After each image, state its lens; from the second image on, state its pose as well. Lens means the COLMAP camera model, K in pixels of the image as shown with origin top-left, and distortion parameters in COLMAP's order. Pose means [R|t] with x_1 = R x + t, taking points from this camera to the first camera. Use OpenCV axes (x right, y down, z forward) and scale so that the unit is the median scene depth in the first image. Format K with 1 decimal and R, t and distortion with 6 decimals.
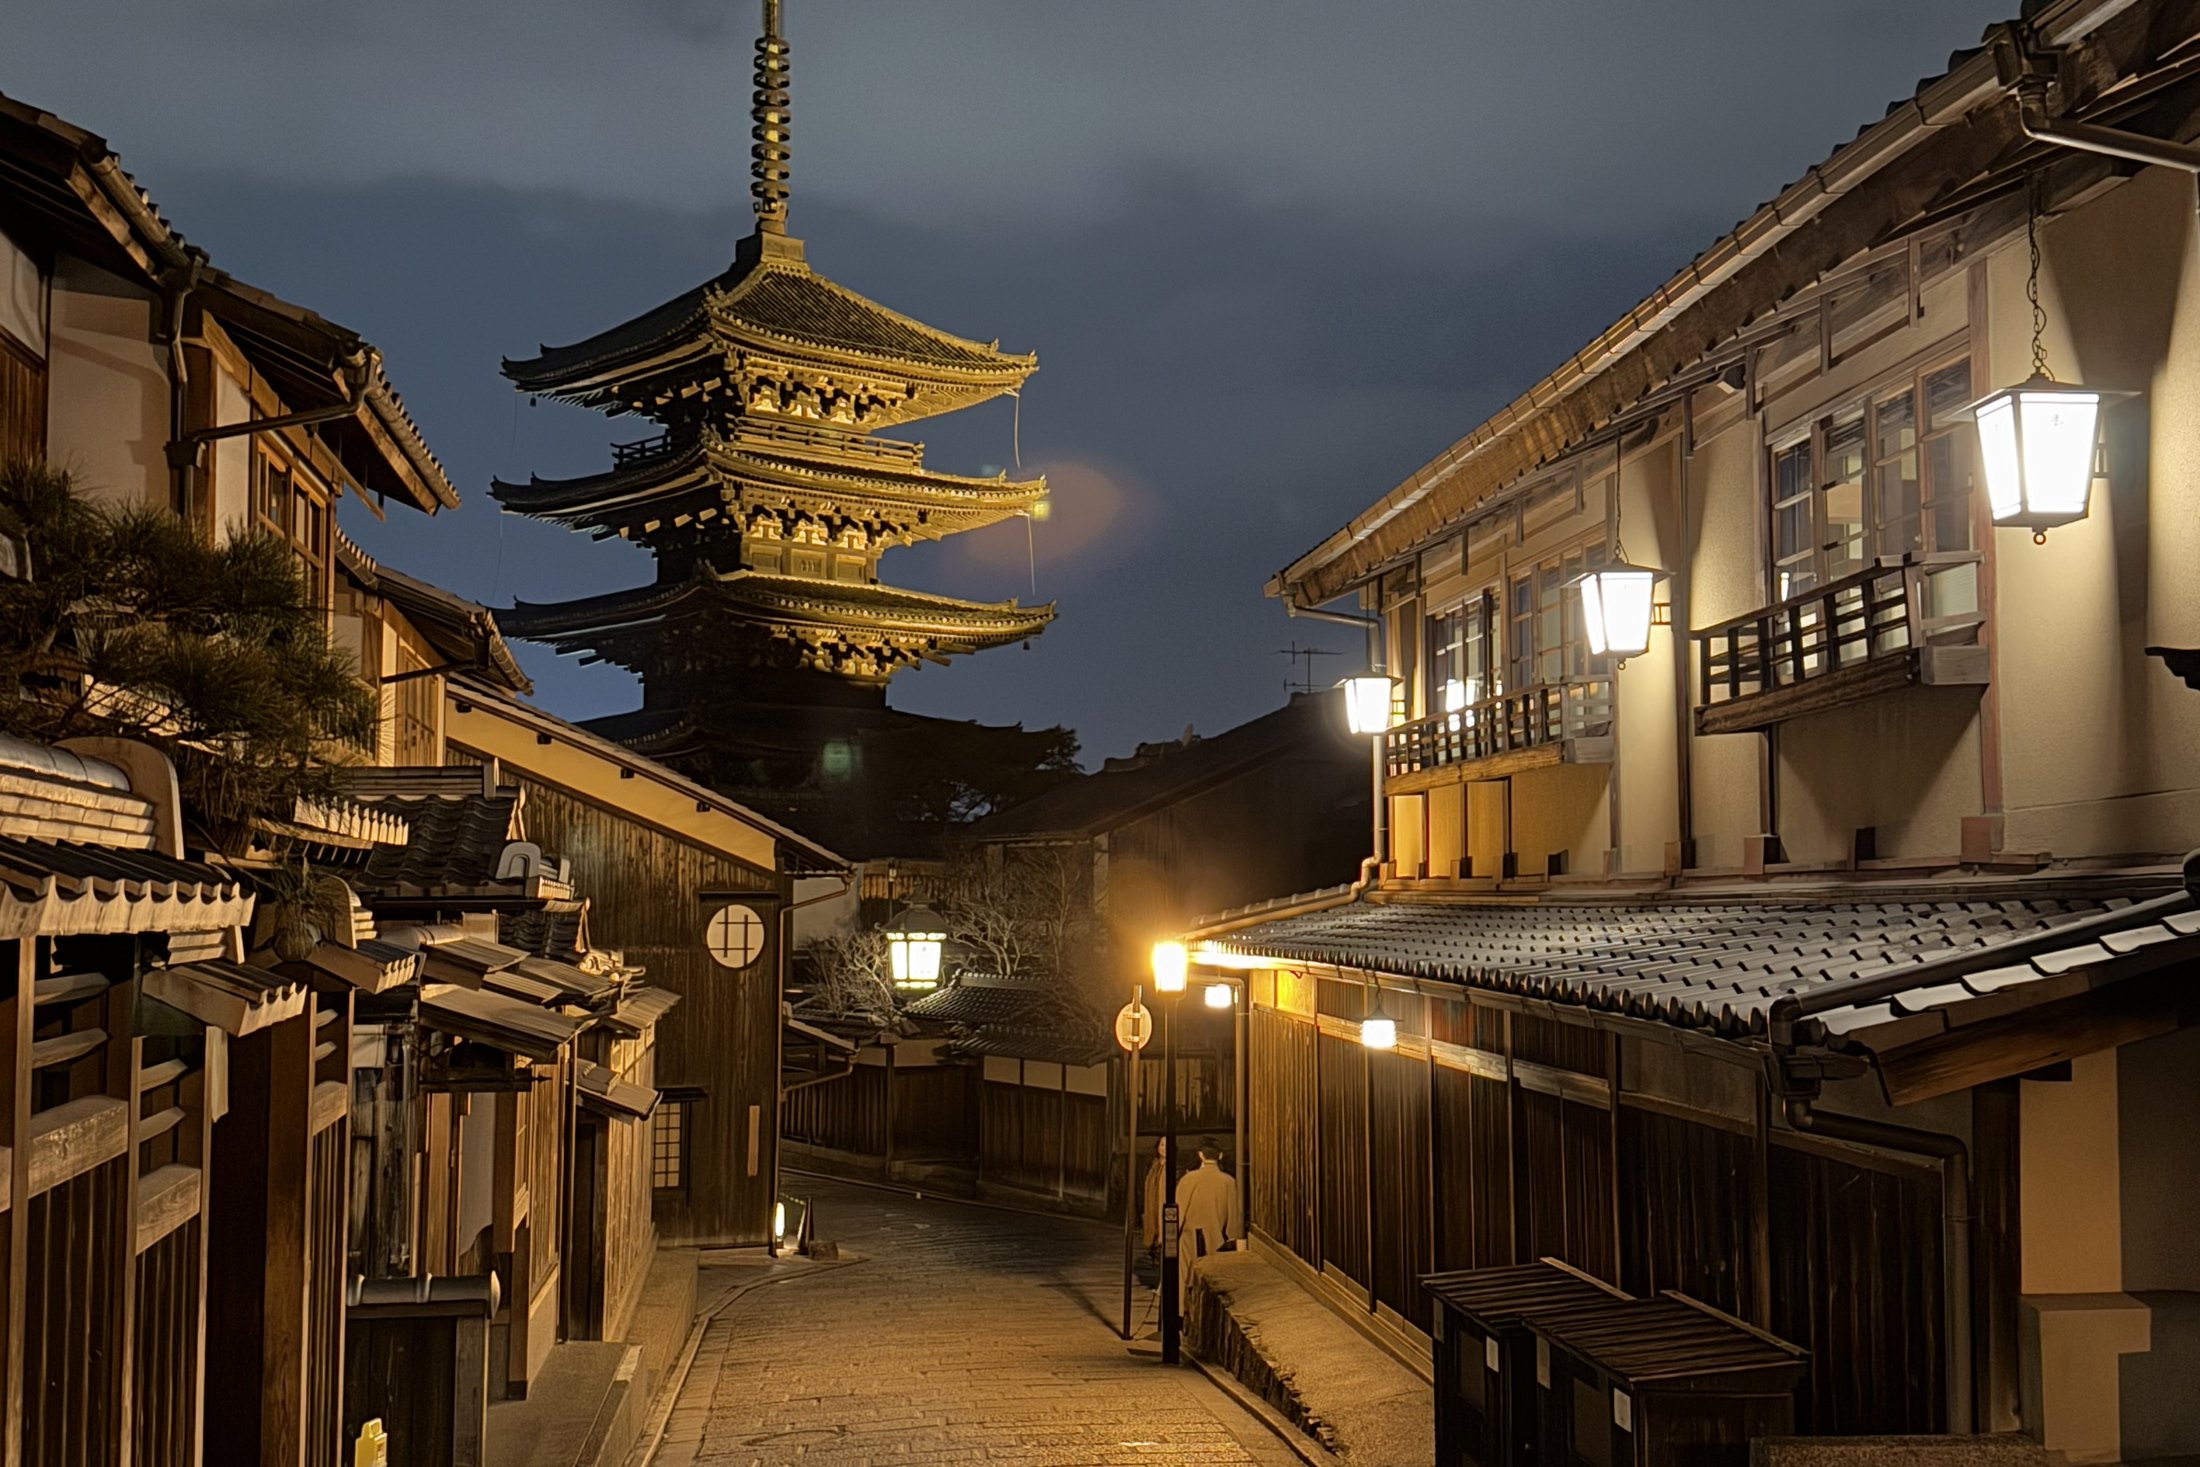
lens RADIAL K [[2800.6, 0, 1102.8], [0, 2800.6, 744.7], [0, 0, 1]] dist [0.220718, -0.505493]
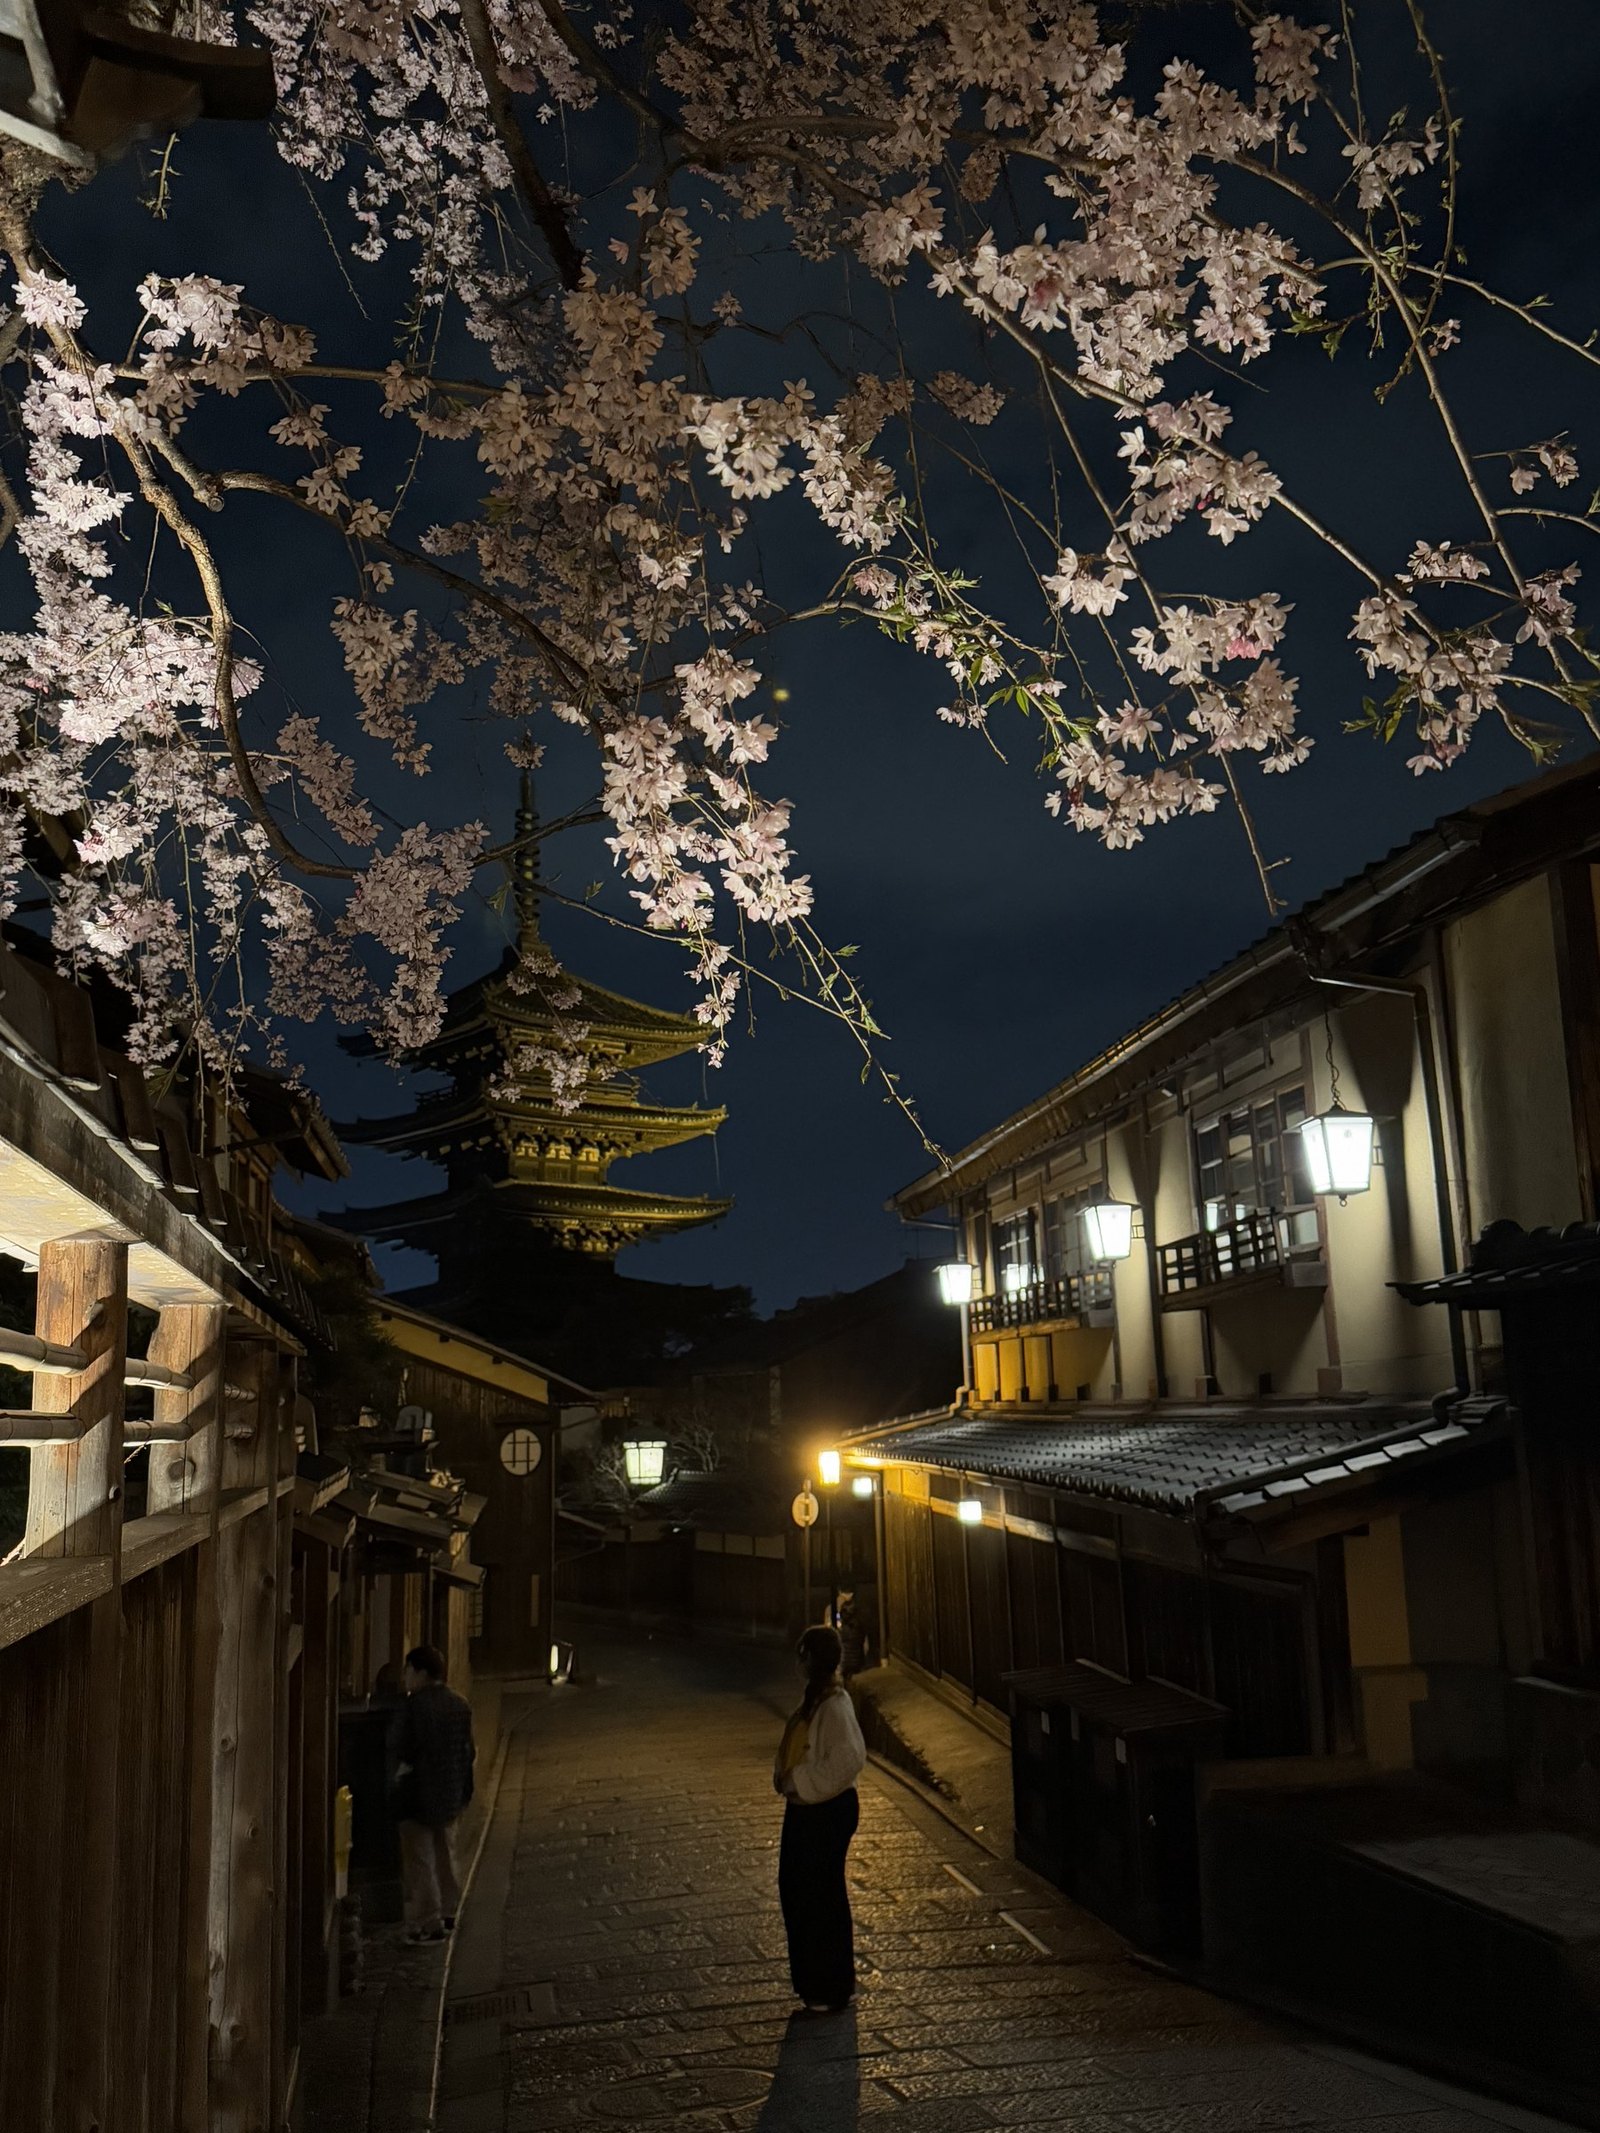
lens RADIAL K [[2036.6, 0, 800.0], [0, 2036.6, 1066.5], [0, 0, 1]] dist [0.219087, -0.491672]
pose [[0.999426, -0.028804, 0.017805, -0.006226], [0.030579, 0.993560, -0.109099, -0.017671], [-0.014548, 0.109581, 0.993871, -0.126627]]
